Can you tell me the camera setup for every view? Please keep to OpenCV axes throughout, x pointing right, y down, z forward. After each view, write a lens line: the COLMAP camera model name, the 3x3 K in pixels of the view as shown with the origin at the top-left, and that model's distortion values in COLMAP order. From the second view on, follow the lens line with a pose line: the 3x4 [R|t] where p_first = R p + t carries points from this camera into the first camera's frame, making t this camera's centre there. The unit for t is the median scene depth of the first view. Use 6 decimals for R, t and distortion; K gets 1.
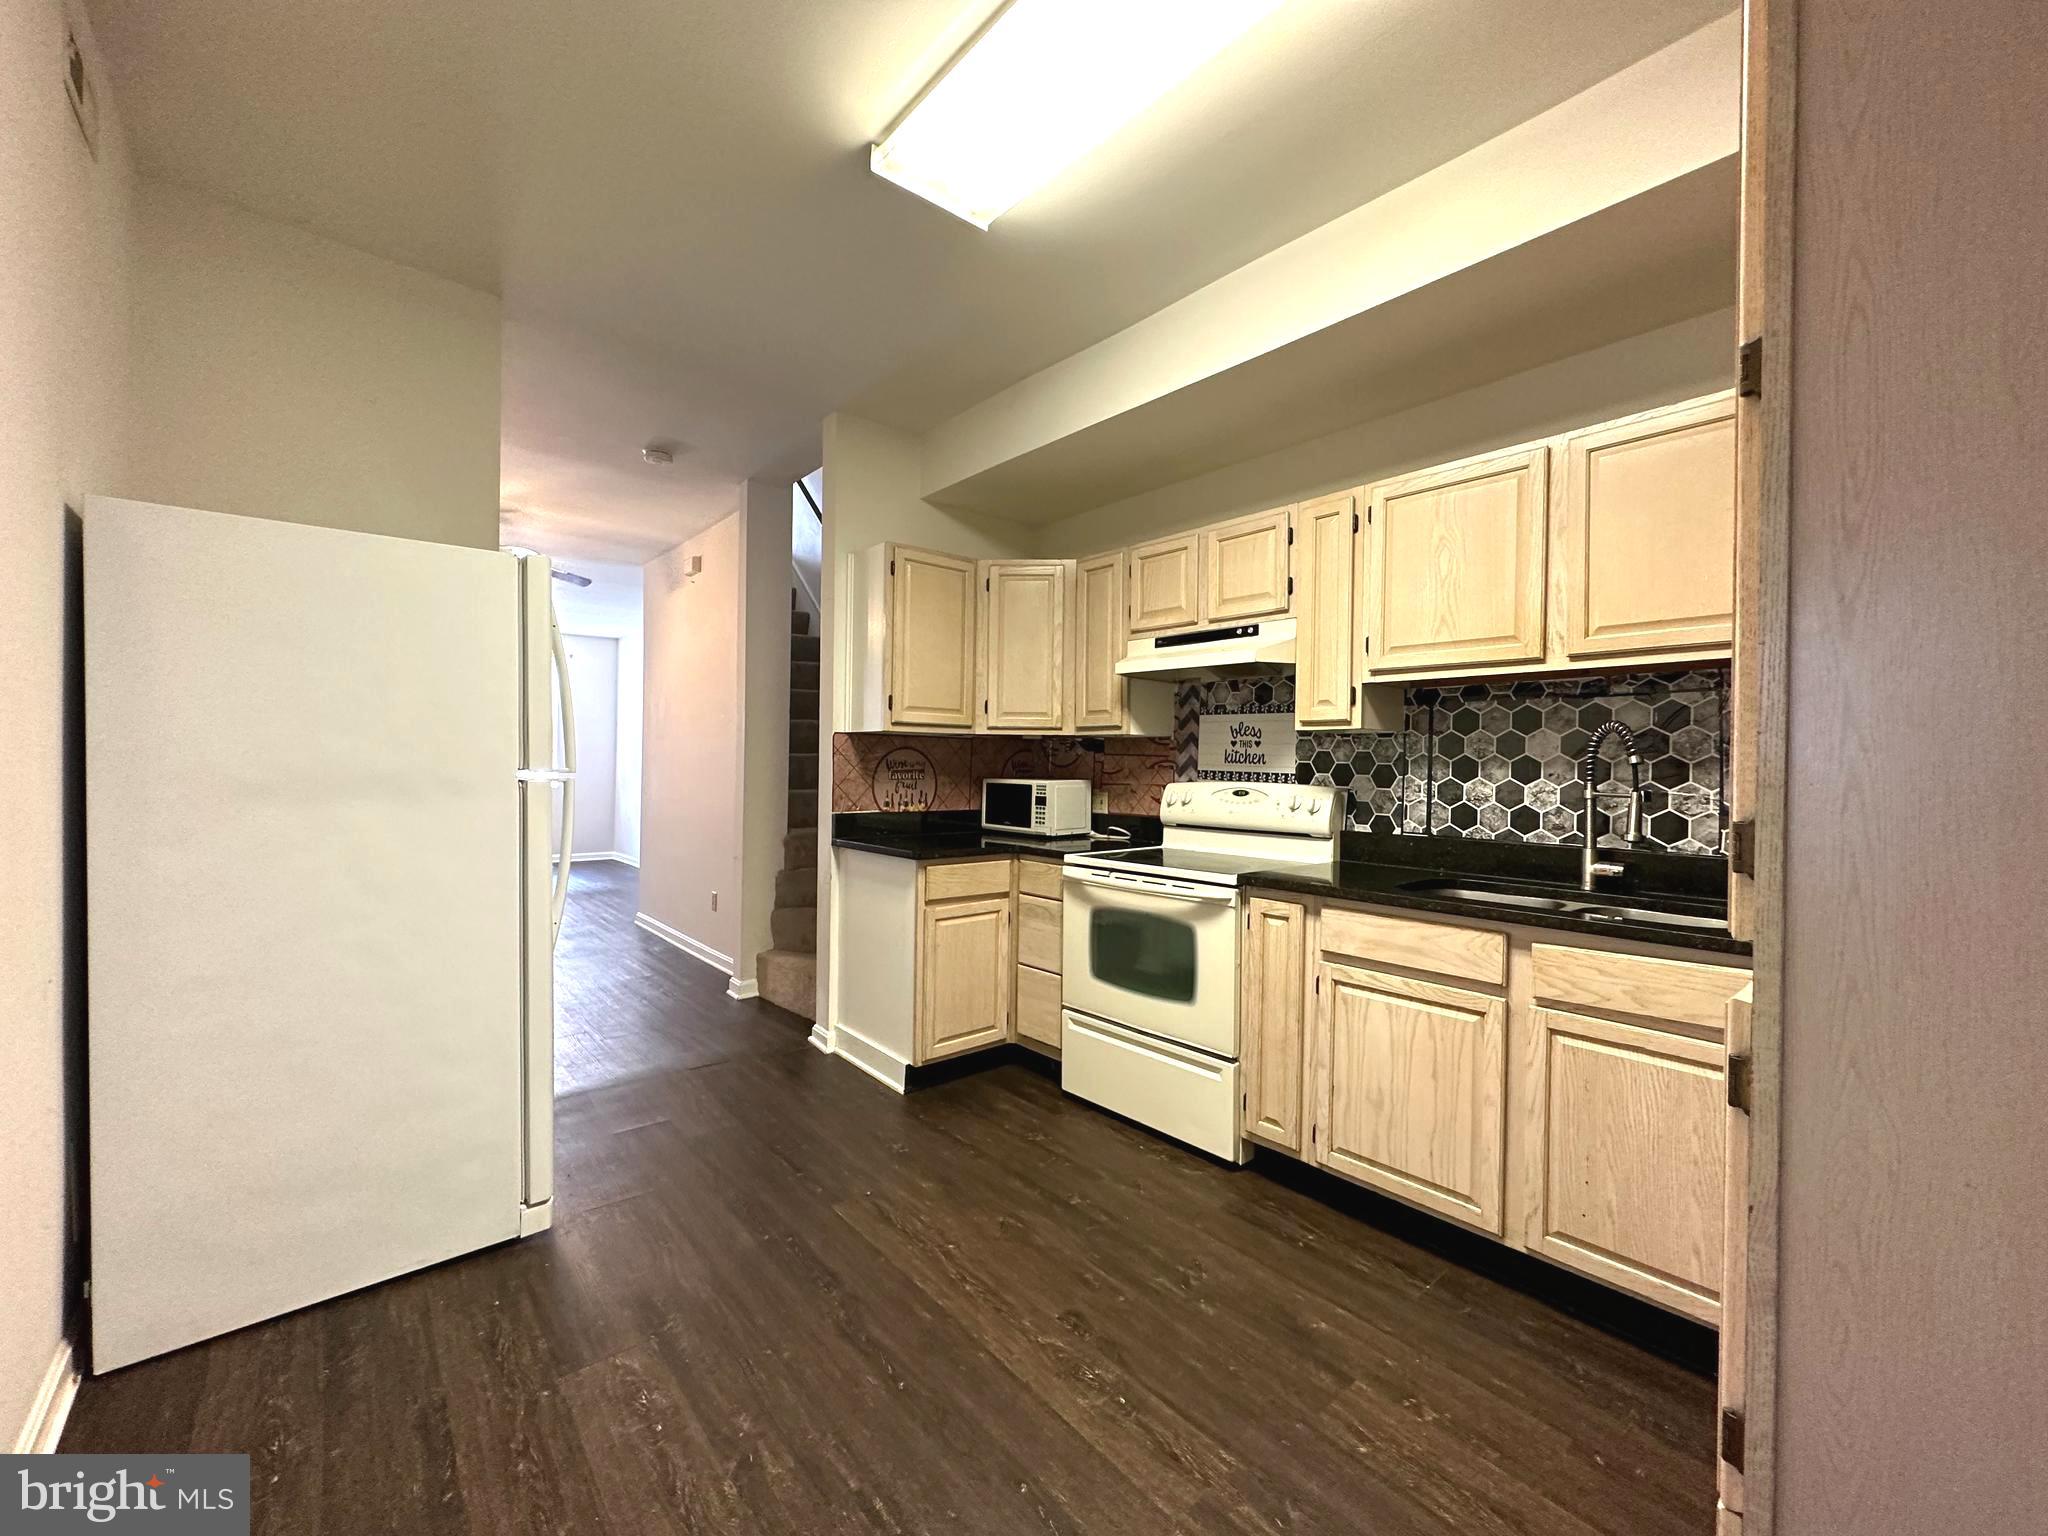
lens RADIAL K [[820.9, 0, 1020.7], [0, 820.9, 765.9], [0, 0, 1]] dist [-0.003067, 0.000688]
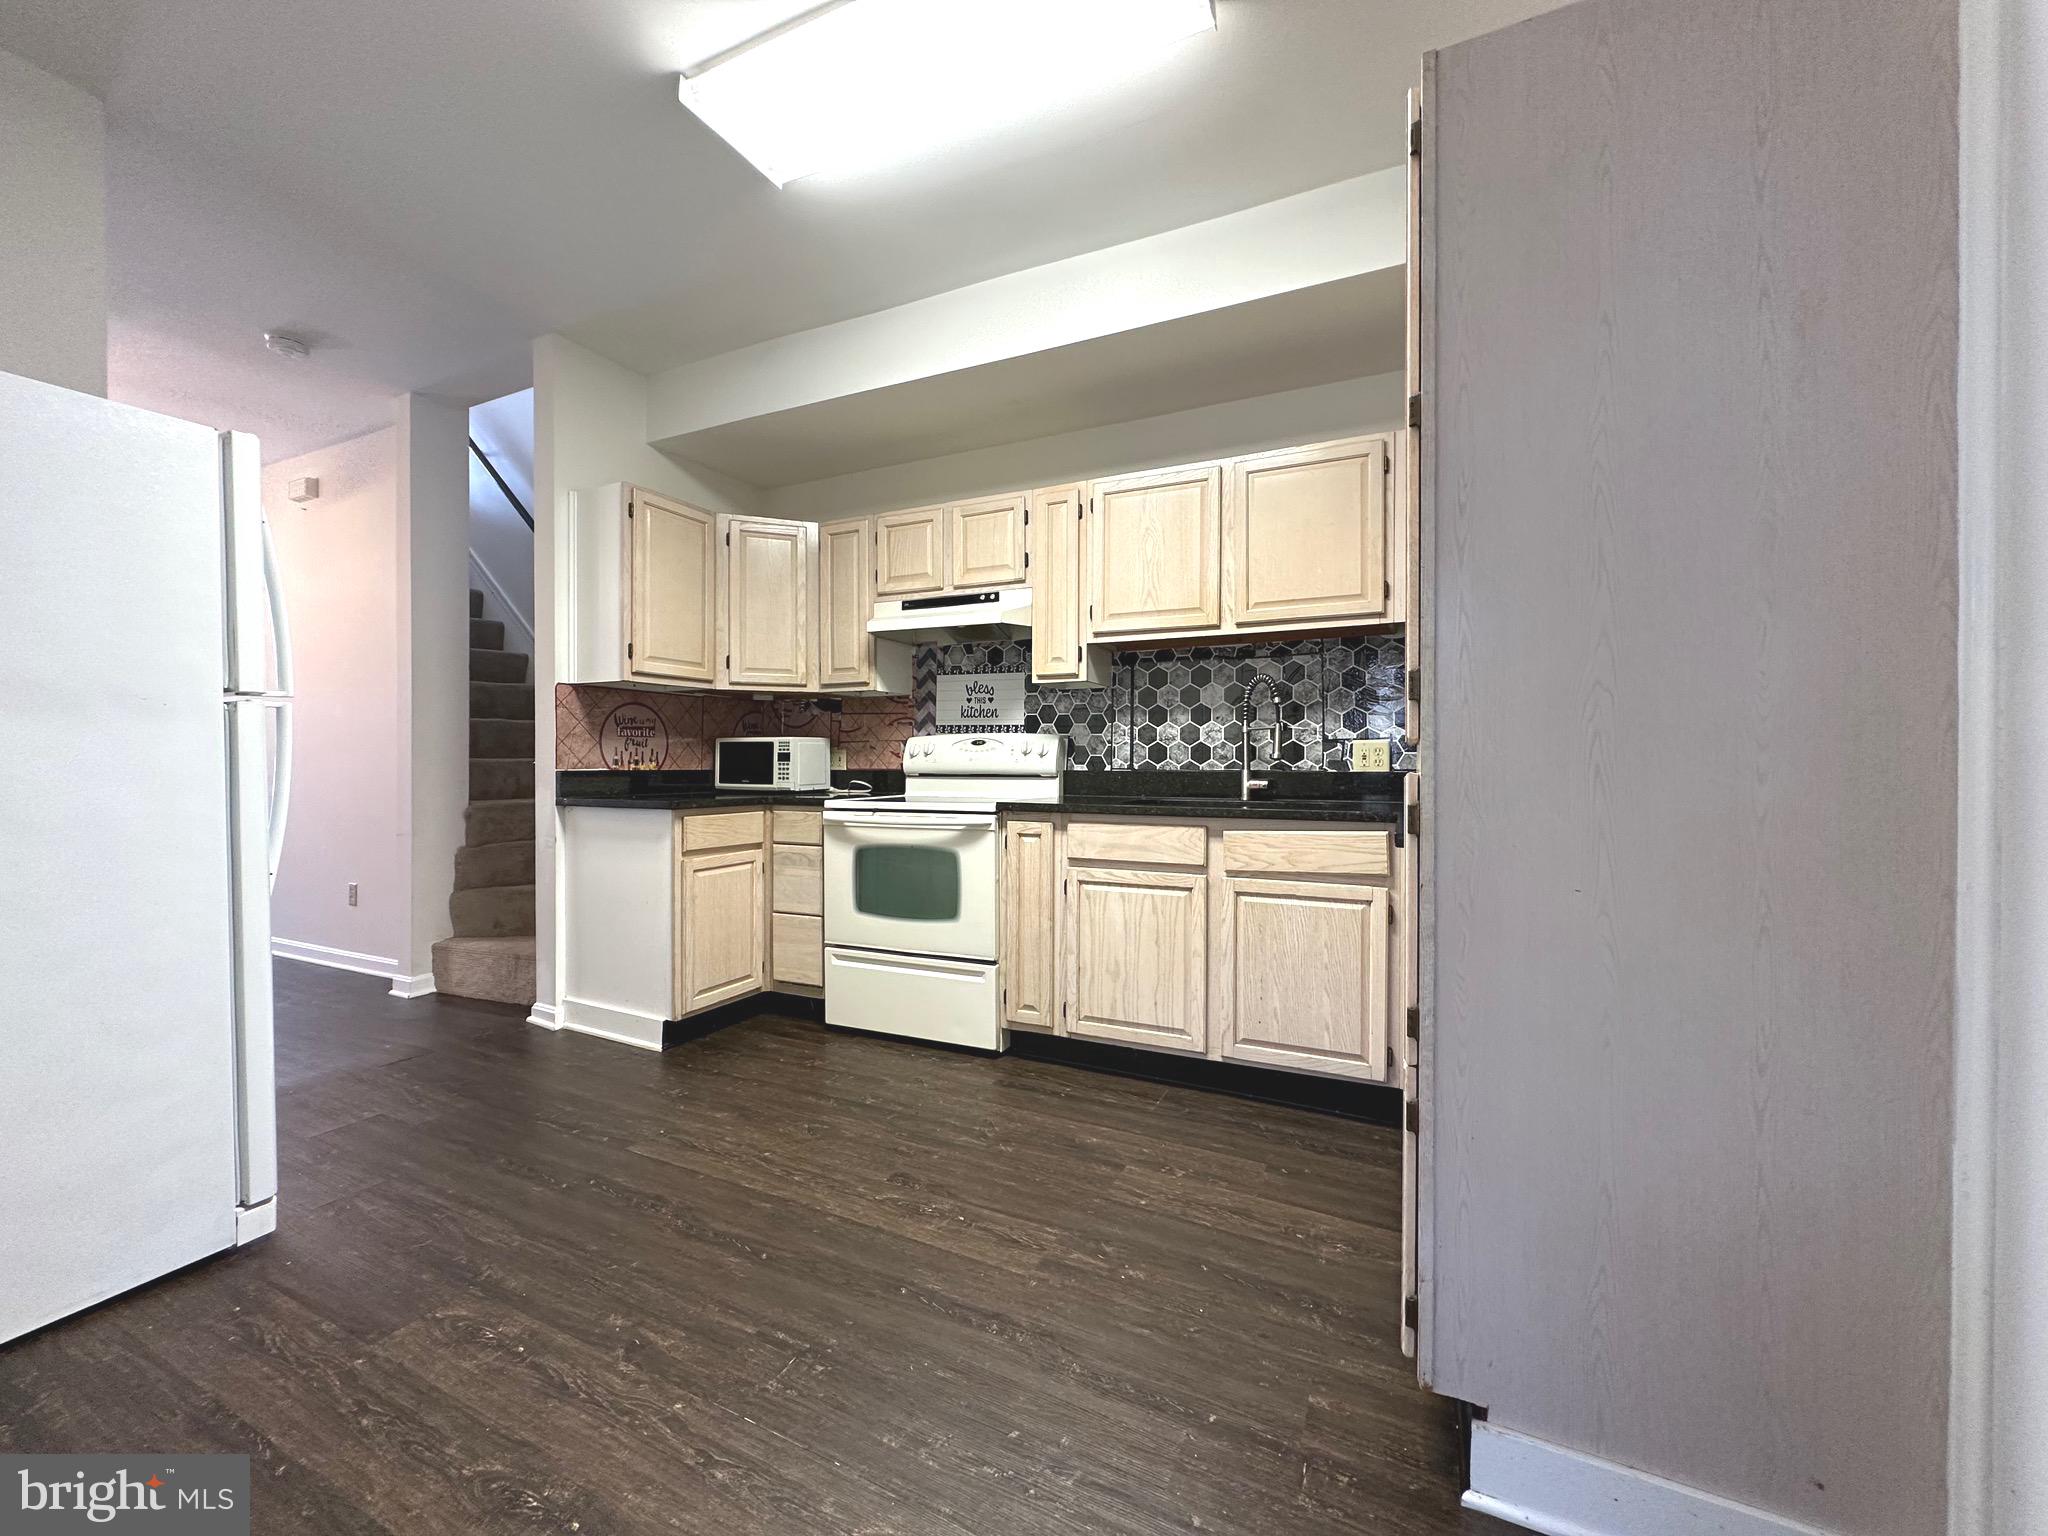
lens RADIAL K [[820.9, 0, 1022.6], [0, 820.9, 766.3], [0, 0, 1]] dist [-0.003067, 0.000688]
pose [[0.913510, -0.014718, 0.406550, -0.170125], [0.012411, 0.999888, 0.008310, 0.070673], [-0.406627, -0.002546, 0.913591, -0.075225]]
